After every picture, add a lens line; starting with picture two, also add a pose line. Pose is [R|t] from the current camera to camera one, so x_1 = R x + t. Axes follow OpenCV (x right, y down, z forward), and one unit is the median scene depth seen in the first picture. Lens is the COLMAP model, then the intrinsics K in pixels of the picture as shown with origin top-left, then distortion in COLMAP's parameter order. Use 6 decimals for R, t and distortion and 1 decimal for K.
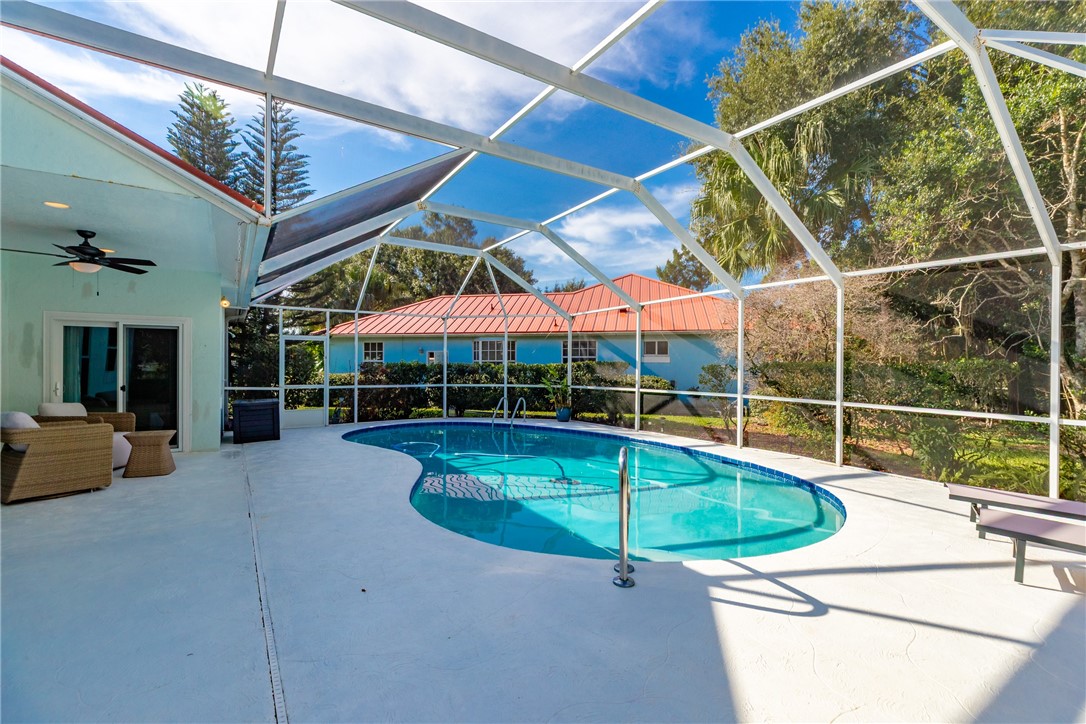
lens RADIAL K [[499.4, 0, 551.2], [0, 499.4, 366.5], [0, 0, 1]] dist [-0.045268, 0.015828]
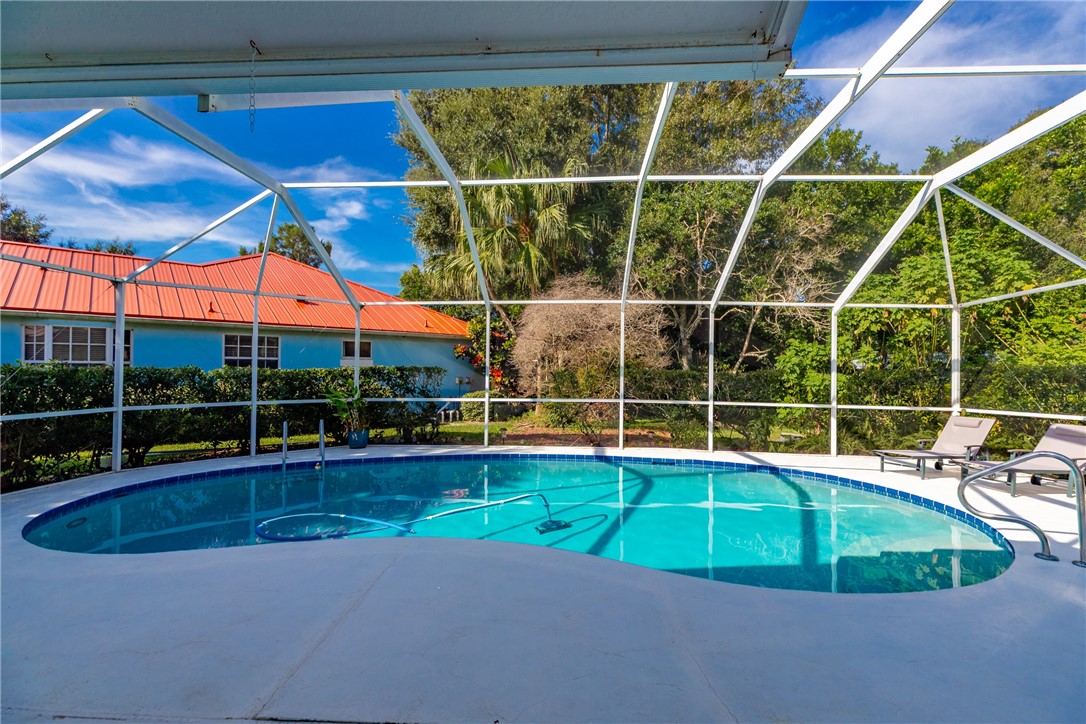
lens RADIAL K [[499.4, 0, 551.2], [0, 499.4, 366.5], [0, 0, 1]] dist [-0.045268, 0.015828]
pose [[0.580248, 0.003040, 0.814434, -0.396463], [-0.002440, 0.999995, -0.001995, -0.008895], [-0.814436, -0.000830, 0.580252, 0.332502]]
